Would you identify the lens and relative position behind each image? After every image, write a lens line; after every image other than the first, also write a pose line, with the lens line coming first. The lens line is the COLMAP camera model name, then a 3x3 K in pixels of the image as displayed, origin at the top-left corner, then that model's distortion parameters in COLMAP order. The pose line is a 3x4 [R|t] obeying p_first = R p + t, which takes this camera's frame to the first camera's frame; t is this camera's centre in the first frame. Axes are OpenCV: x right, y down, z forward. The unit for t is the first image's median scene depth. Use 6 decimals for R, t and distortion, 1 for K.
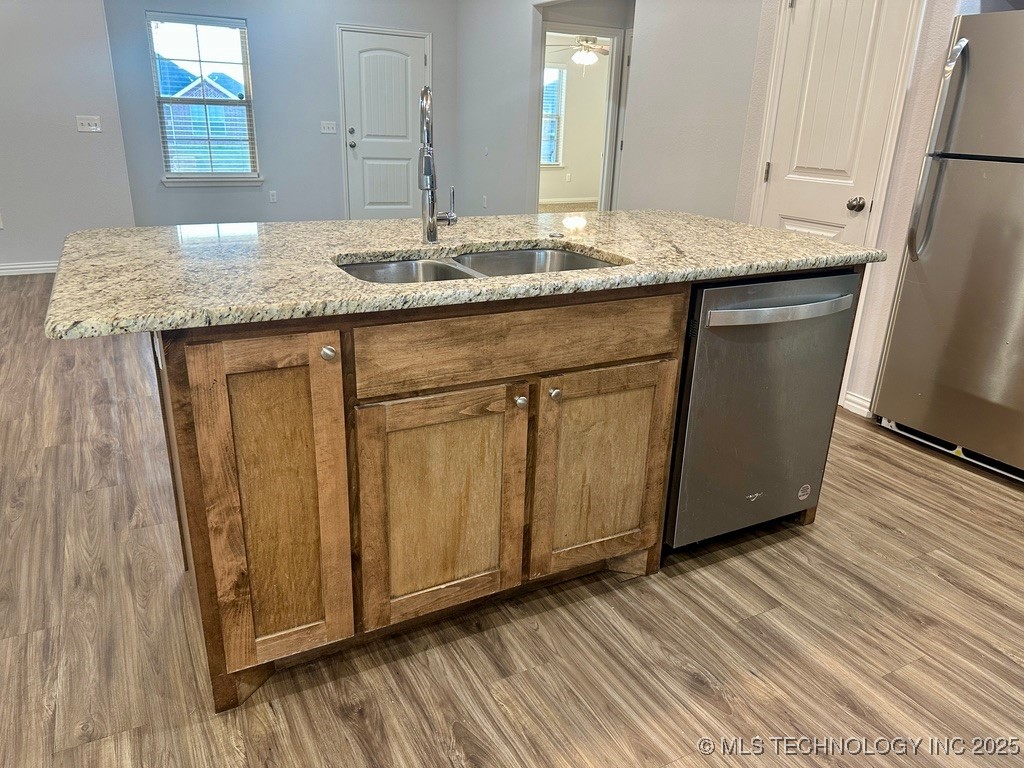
lens RADIAL K [[717.8, 0, 508.9], [0, 717.8, 372.4], [0, 0, 1]] dist [0.059446, -0.073626]
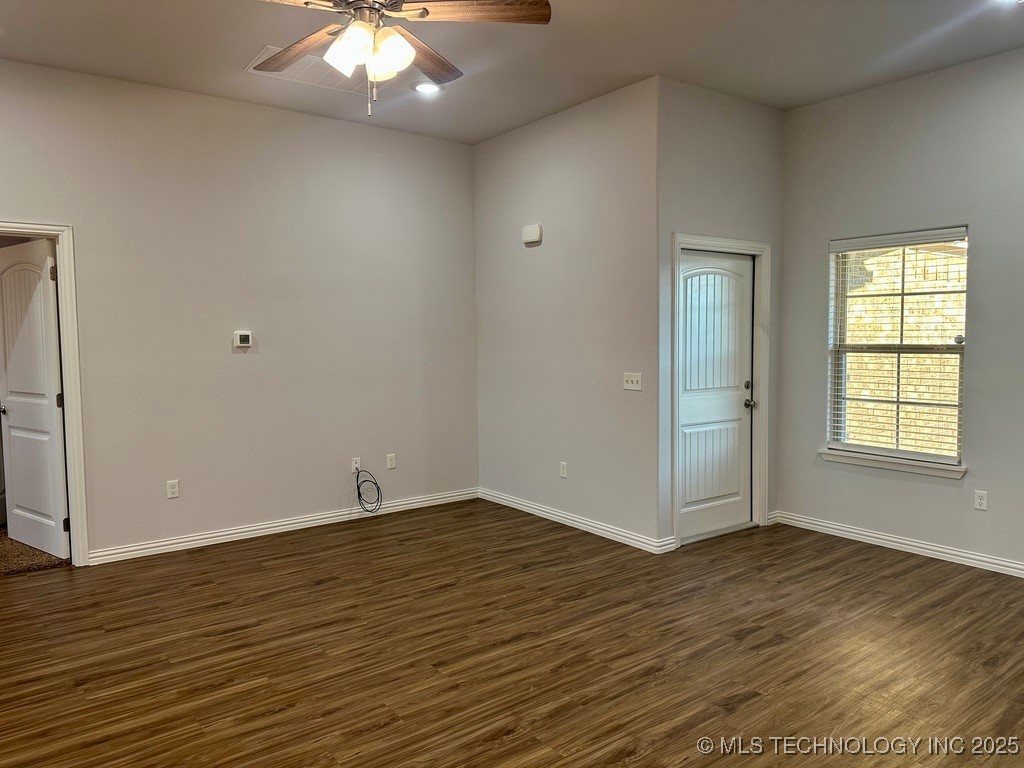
lens RADIAL K [[717.8, 0, 516.9], [0, 717.8, 376.4], [0, 0, 1]] dist [0.059446, -0.073626]
pose [[0.155914, 0.028473, -0.987360, 0.197336], [-0.316856, 0.948202, -0.022691, -0.219771], [0.935571, 0.316389, 0.156860, 0.566294]]
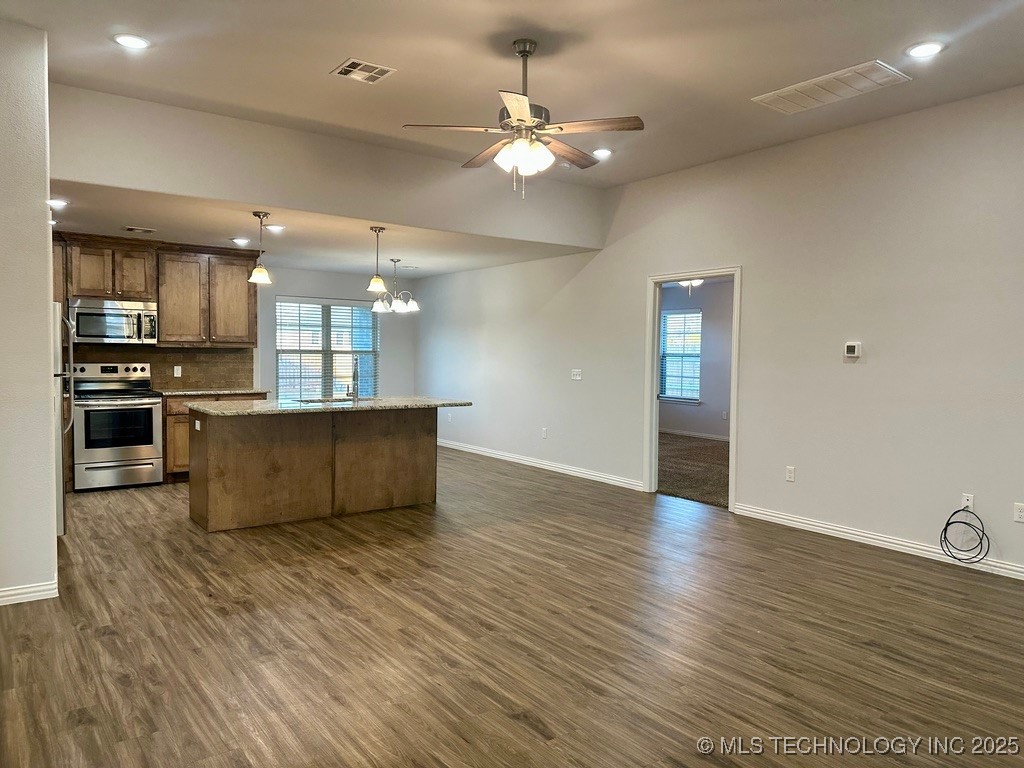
lens RADIAL K [[717.8, 0, 518.4], [0, 717.8, 382.5], [0, 0, 1]] dist [0.059446, -0.073626]
pose [[-0.989541, -0.034953, -0.139953, -0.101838], [-0.085087, 0.924880, 0.370619, -0.401085], [0.116486, 0.378650, -0.918180, 1.072386]]
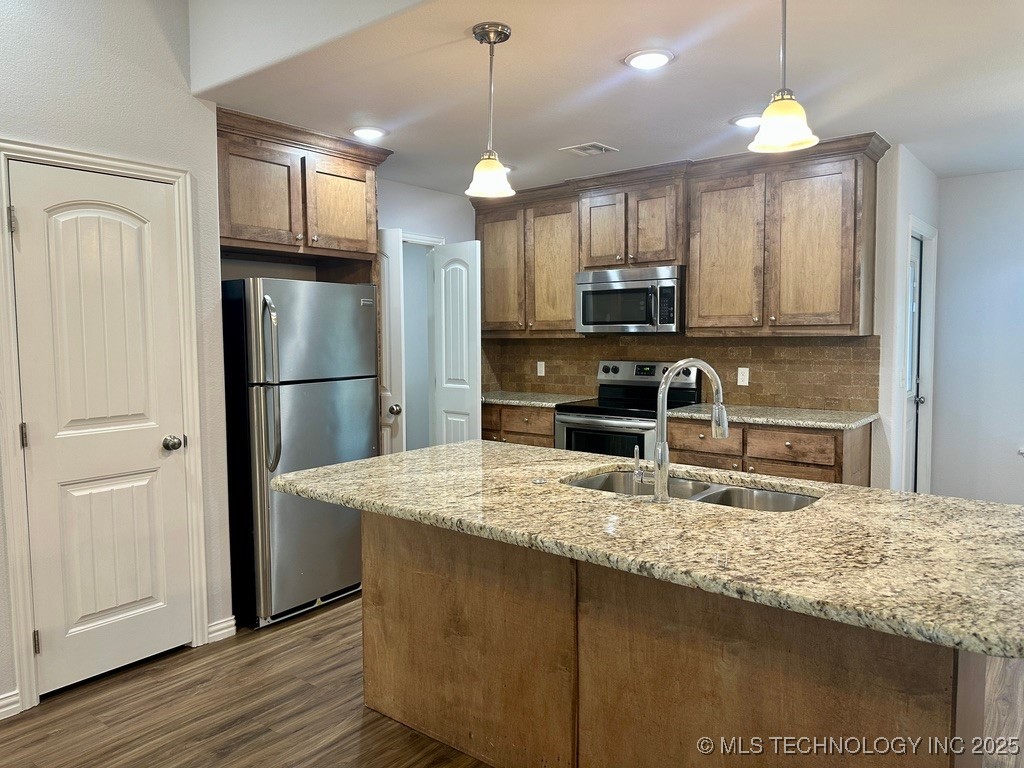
lens RADIAL K [[717.8, 0, 517.8], [0, 717.8, 377.2], [0, 0, 1]] dist [0.059446, -0.073626]
pose [[-0.399393, -0.083566, 0.912963, -0.260184], [0.304386, 0.927260, 0.218034, -0.173495], [-0.864774, 0.364974, -0.344905, 0.409404]]
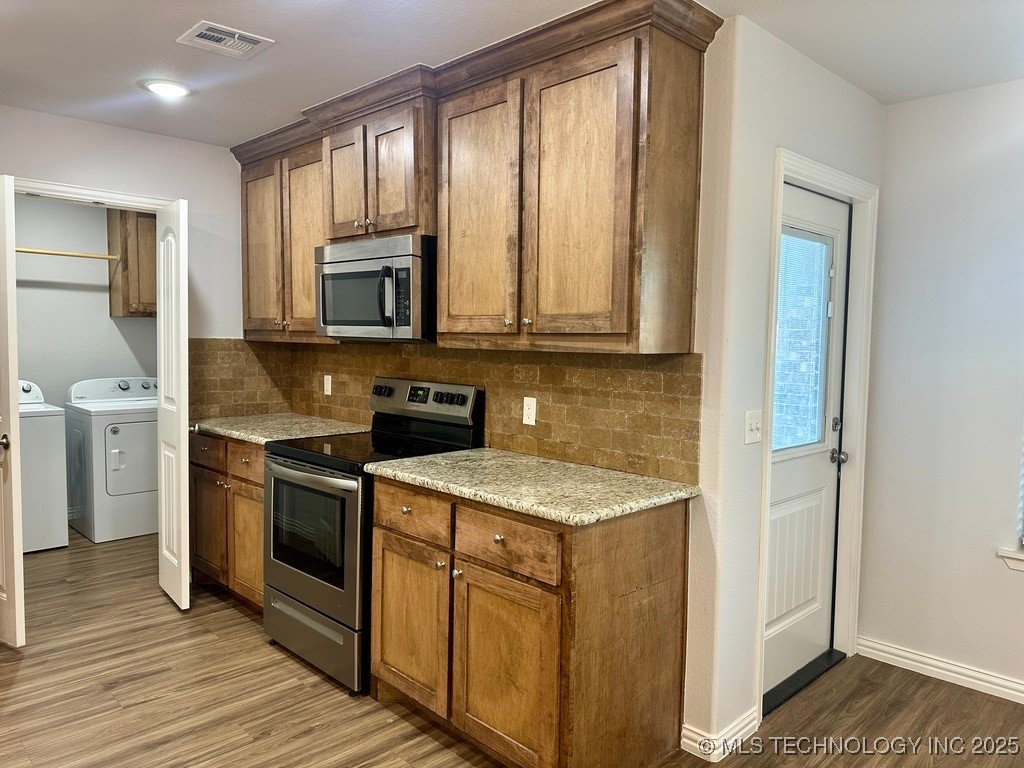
lens RADIAL K [[717.8, 0, 519.4], [0, 717.8, 387.4], [0, 0, 1]] dist [0.059446, -0.073626]
pose [[-0.270950, -0.103650, 0.956997, -0.143307], [0.298534, 0.936117, 0.185911, -0.062716], [-0.915130, 0.336069, -0.222697, 0.102968]]
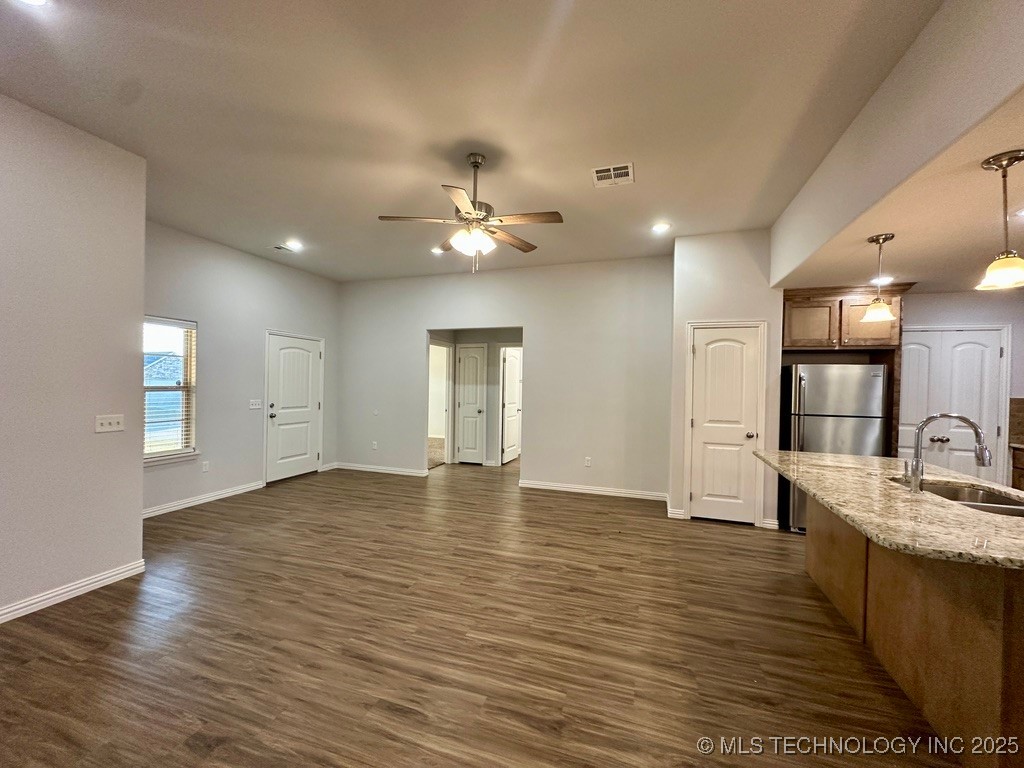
lens RADIAL K [[408.1, 0, 511.1], [0, 408.1, 383.7], [0, 0, 1]] dist [-0.004234, 0.001310]
pose [[0.734970, -0.019641, 0.677815, -0.428000], [0.231007, 0.947041, -0.223044, -0.123877], [-0.637538, 0.320511, 0.700584, 0.239304]]
